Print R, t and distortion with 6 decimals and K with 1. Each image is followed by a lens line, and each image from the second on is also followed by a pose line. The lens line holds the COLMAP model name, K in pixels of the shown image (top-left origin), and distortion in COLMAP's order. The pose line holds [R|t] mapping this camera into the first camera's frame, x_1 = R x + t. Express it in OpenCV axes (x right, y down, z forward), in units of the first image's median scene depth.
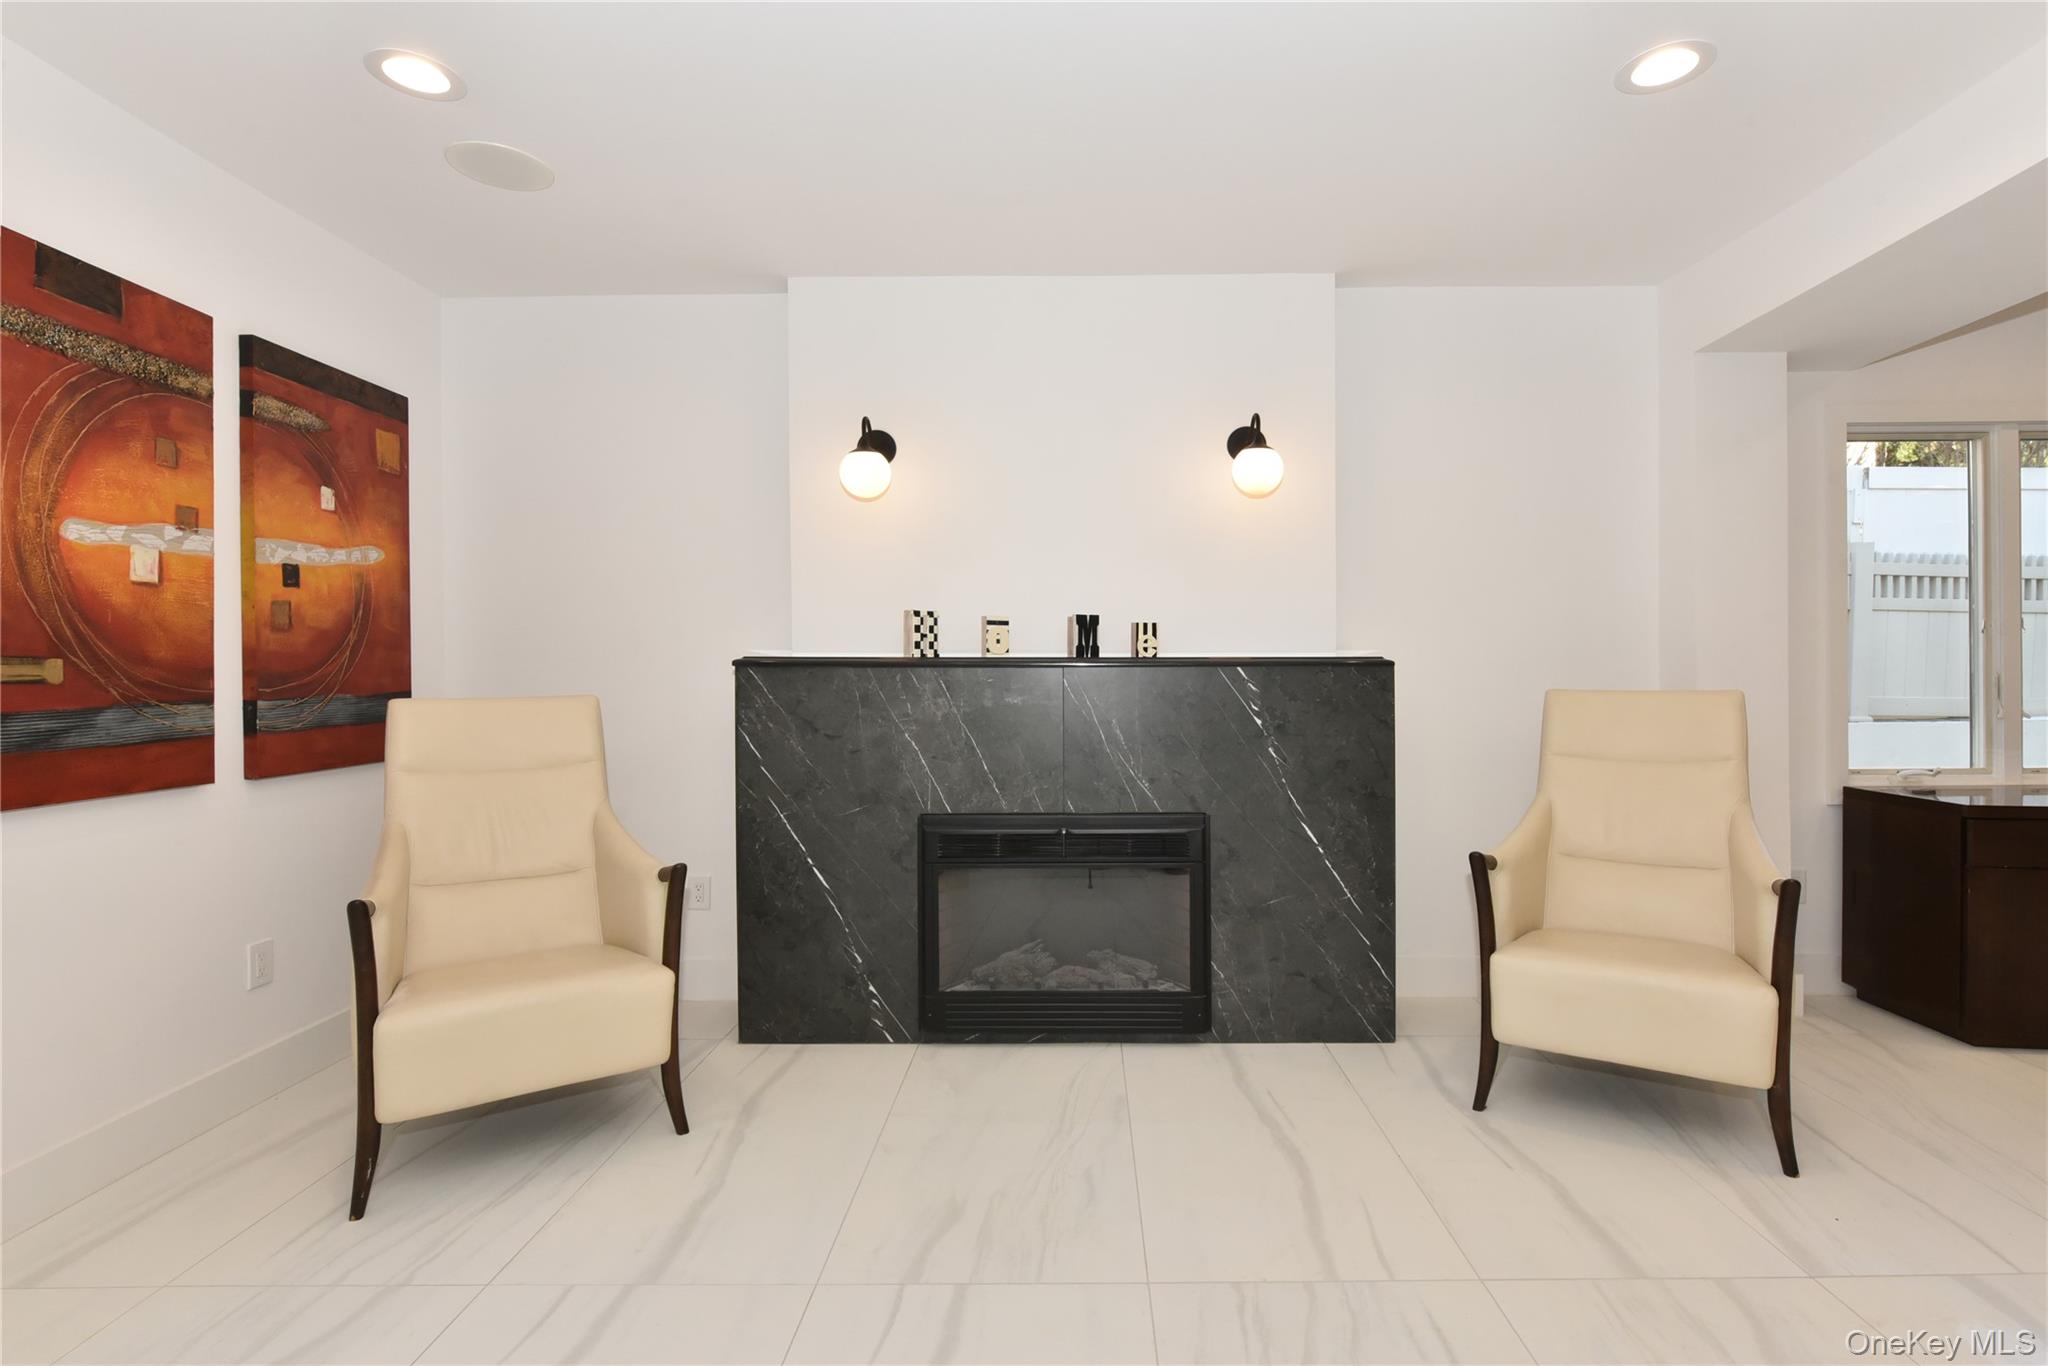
lens RADIAL K [[948.4, 0, 1077.3], [0, 948.4, 675.8], [0, 0, 1]] dist [0.001386, 0.000238]
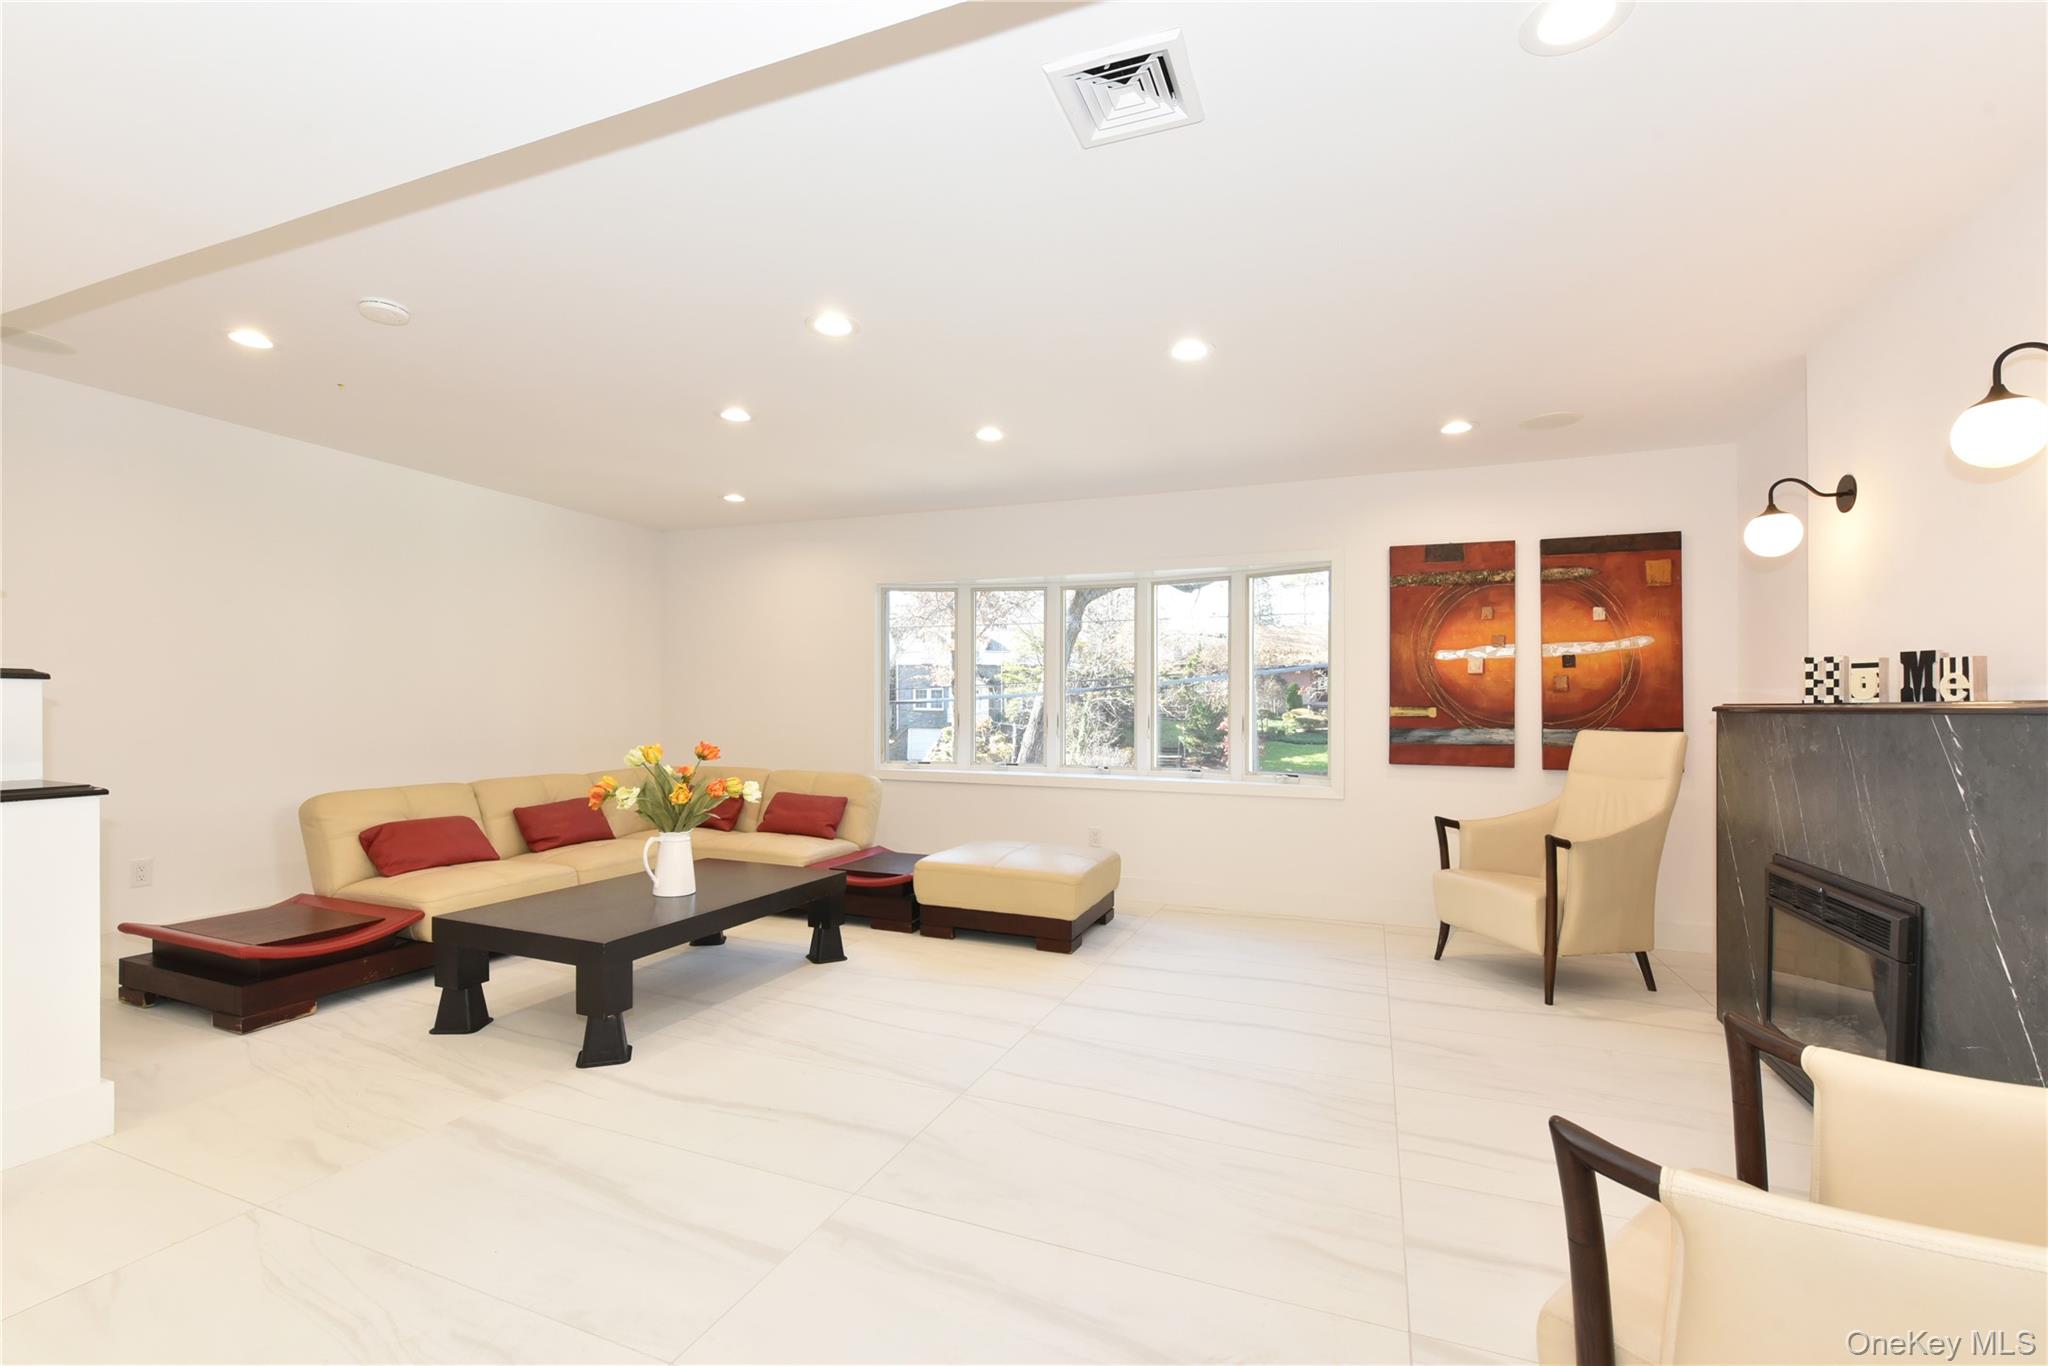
lens RADIAL K [[889.1, 0, 934.2], [0, 889.1, 681.0], [0, 0, 1]] dist [-0.006659, -0.000247]
pose [[-0.436759, -0.028059, -0.899141, 1.198114], [-0.011455, 0.999606, -0.025630, -0.009533], [0.899506, -0.000894, -0.436908, 0.625598]]
